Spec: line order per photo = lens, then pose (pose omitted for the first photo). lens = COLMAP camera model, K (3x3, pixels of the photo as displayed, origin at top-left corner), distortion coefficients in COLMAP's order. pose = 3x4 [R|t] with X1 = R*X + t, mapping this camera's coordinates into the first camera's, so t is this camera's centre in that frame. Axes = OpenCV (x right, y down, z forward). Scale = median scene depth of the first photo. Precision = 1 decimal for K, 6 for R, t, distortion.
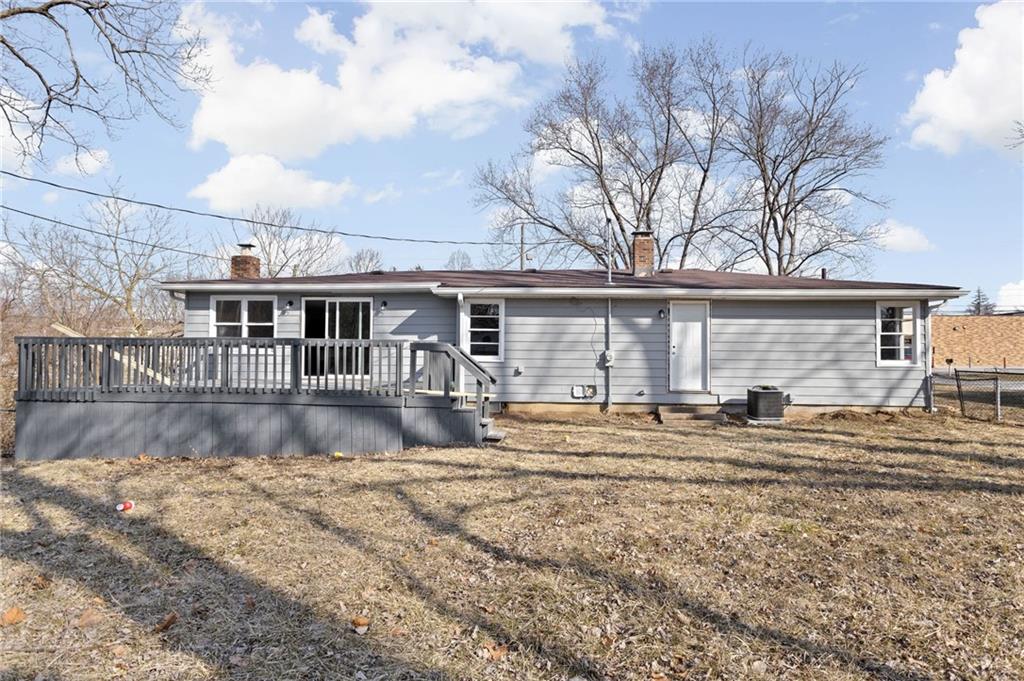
lens RADIAL K [[633.9, 0, 512.5], [0, 633.9, 342.8], [0, 0, 1]] dist [-0.003750, -0.000326]
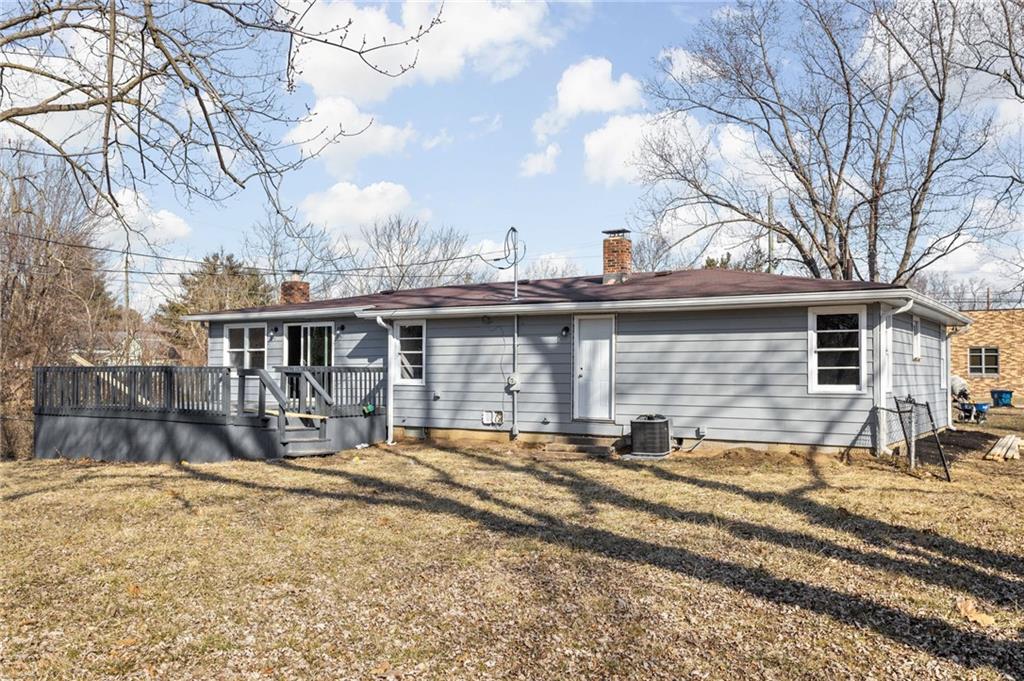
lens RADIAL K [[908.7, 0, 510.7], [0, 908.7, 342.2], [0, 0, 1]] dist [0.035254, 0.006108]
pose [[0.867470, -0.021167, -0.497039, 0.792638], [0.013102, 0.999720, -0.019708, -0.006643], [0.497317, 0.010583, 0.867504, -0.131520]]
